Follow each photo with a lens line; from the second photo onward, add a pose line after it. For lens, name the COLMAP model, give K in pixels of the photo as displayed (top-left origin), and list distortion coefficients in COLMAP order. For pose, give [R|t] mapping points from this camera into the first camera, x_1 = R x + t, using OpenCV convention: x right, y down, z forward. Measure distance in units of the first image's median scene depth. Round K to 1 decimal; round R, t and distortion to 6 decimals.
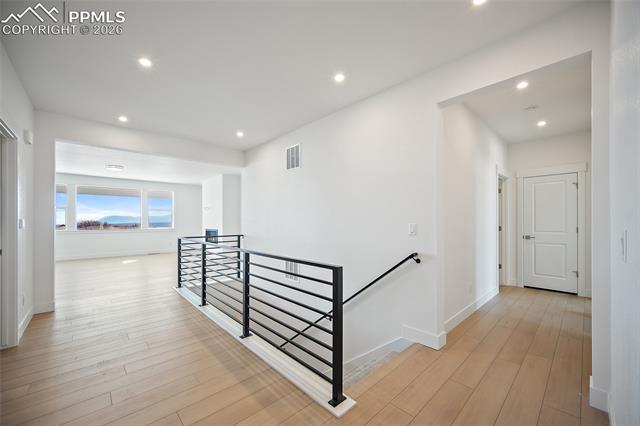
lens RADIAL K [[251.6, 0, 313.6], [0, 251.6, 215.7], [0, 0, 1]] dist [-0.000635, -0.000109]
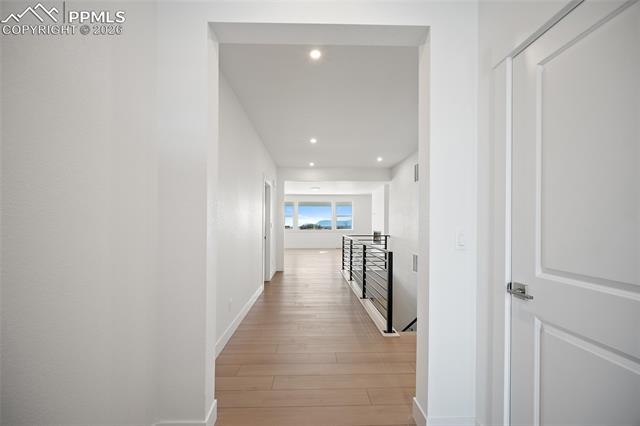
lens RADIAL K [[251.6, 0, 313.6], [0, 251.6, 215.7], [0, 0, 1]] dist [-0.000635, -0.000109]
pose [[0.754347, -0.020136, -0.656167, 0.238028], [0.011939, 0.999785, -0.016956, -0.005552], [0.656367, 0.004957, 0.754426, -0.177278]]
